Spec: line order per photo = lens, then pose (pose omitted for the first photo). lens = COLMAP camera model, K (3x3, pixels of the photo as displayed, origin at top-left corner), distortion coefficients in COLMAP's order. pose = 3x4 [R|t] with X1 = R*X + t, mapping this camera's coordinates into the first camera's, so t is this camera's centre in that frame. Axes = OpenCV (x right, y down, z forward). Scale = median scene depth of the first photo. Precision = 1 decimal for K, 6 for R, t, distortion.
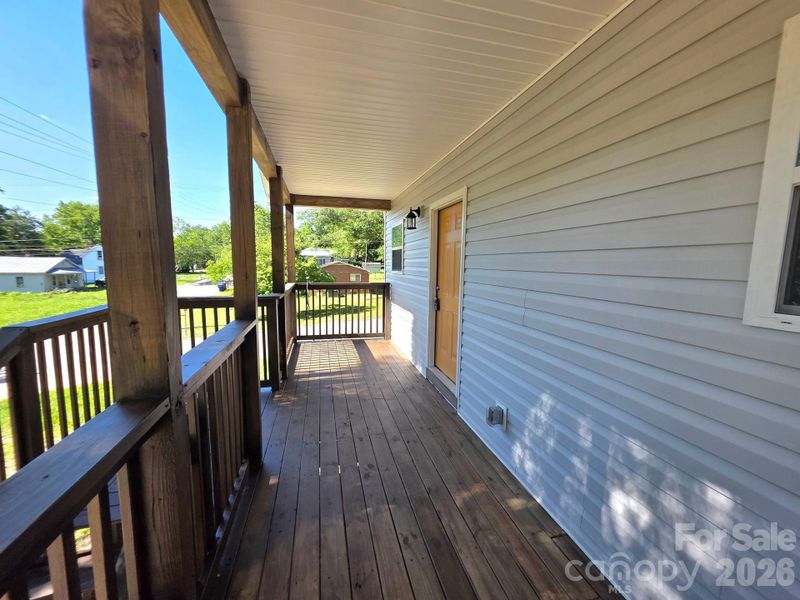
lens RADIAL K [[322.6, 0, 398.7], [0, 322.6, 299.5], [0, 0, 1]] dist [-0.000646, -0.000138]
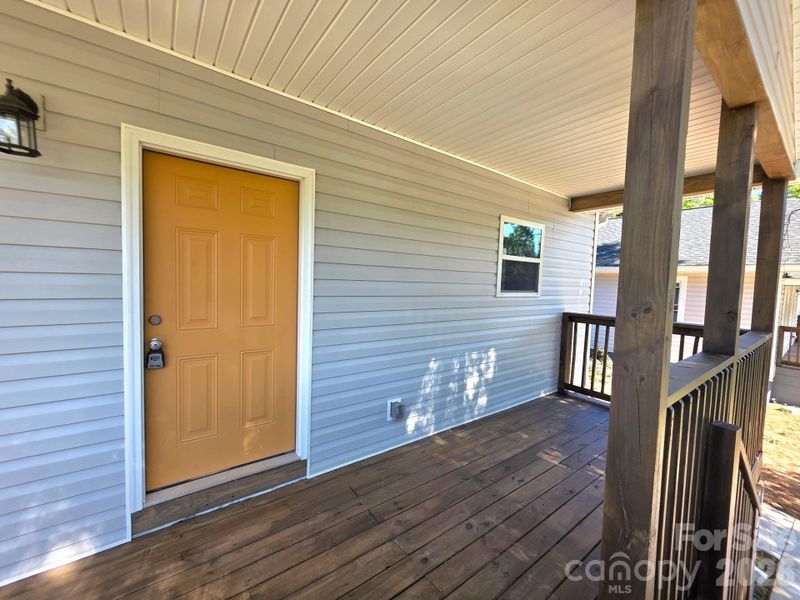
lens RADIAL K [[322.6, 0, 398.4], [0, 322.6, 297.9], [0, 0, 1]] dist [-0.000646, -0.000138]
pose [[-0.389890, -0.075010, 0.917801, -0.971861], [0.066546, 0.991776, 0.109325, -0.209139], [-0.918454, 0.103700, -0.381692, 1.912219]]
